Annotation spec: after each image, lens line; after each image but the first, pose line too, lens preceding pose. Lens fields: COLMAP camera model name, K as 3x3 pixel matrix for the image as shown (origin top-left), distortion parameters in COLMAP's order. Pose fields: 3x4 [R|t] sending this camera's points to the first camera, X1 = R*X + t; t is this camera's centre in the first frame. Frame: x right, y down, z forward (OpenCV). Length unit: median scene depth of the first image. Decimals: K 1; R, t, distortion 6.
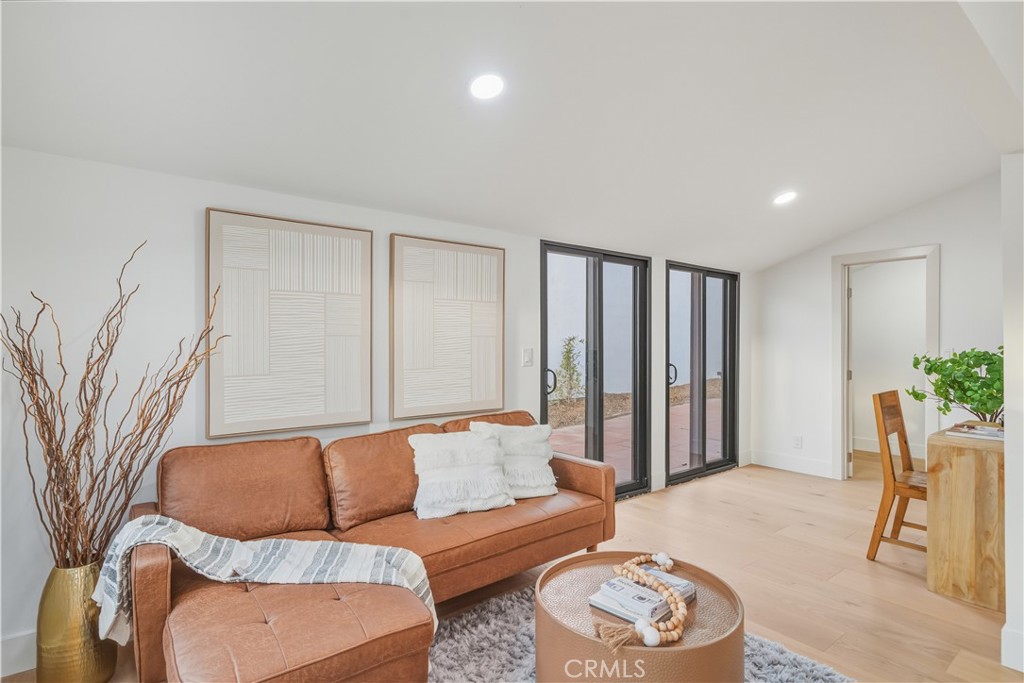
lens RADIAL K [[545.5, 0, 512.0], [0, 545.5, 341.5], [0, 0, 1]] dist [0.001306, 0.000121]
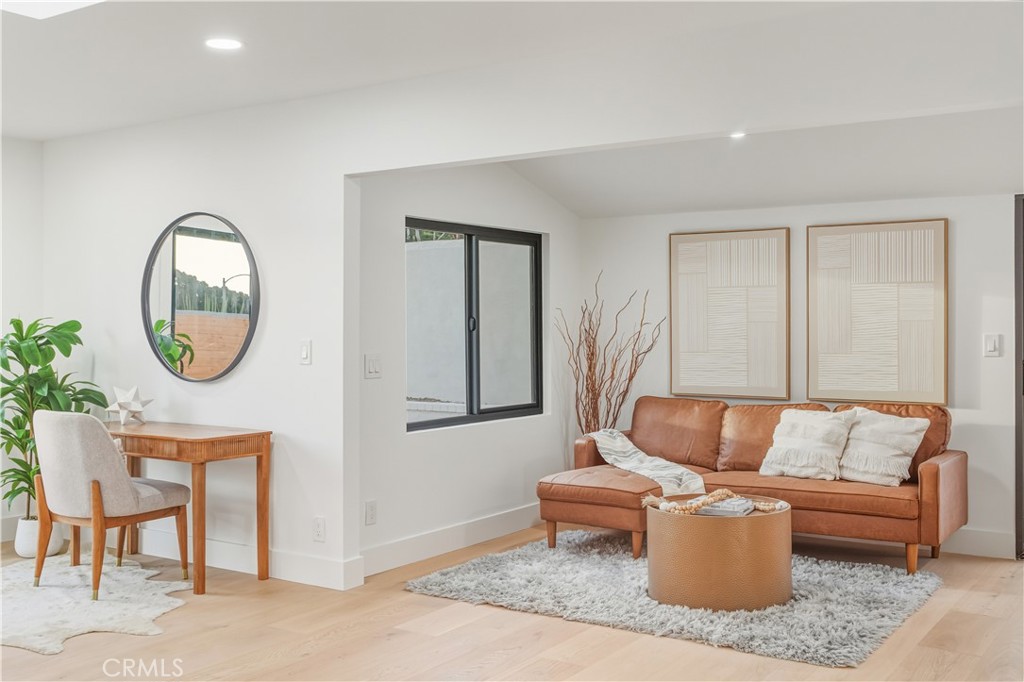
lens RADIAL K [[1023.8, 0, 512.0], [0, 1023.8, 341.0], [0, 0, 1]] dist [0.014968, 0.004785]
pose [[0.284516, 0.008610, -0.958633, 1.714713], [0.000775, 0.999957, 0.009211, 0.010633], [0.958671, -0.003364, 0.284497, -0.150774]]
